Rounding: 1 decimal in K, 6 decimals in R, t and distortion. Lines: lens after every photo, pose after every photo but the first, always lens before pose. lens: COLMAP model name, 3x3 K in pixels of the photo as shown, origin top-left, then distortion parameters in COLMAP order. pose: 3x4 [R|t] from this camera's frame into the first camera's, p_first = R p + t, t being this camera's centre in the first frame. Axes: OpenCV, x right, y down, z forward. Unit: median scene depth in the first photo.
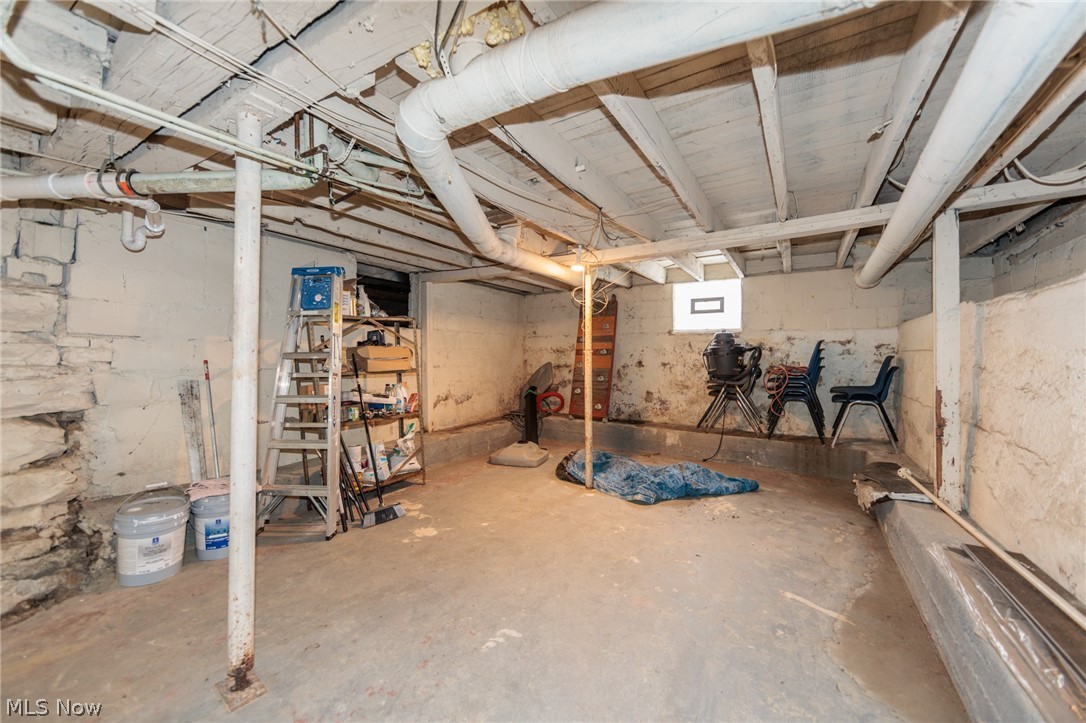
lens RADIAL K [[423.6, 0, 540.8], [0, 423.6, 355.5], [0, 0, 1]] dist [-0.000952, -0.000176]
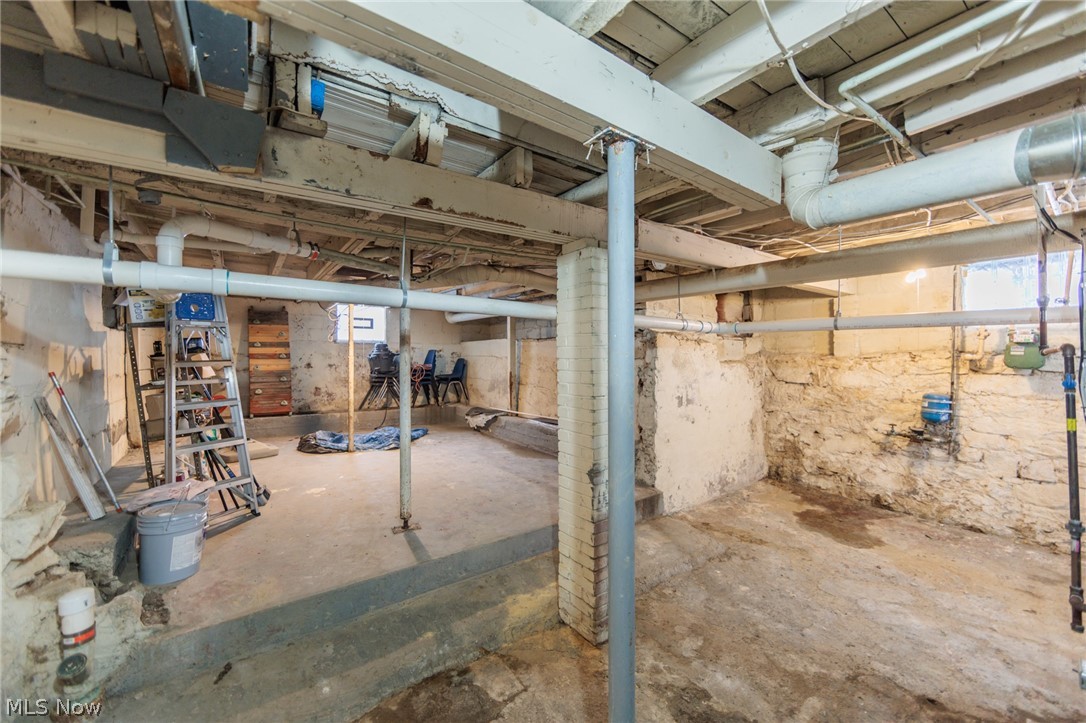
lens RADIAL K [[423.6, 0, 540.8], [0, 423.6, 355.5], [0, 0, 1]] dist [-0.000952, -0.000176]
pose [[0.387537, 0.001945, 0.921852, -0.695770], [0.000945, 0.999996, -0.002508, -0.006090], [-0.921853, 0.001843, 0.387534, -0.106347]]
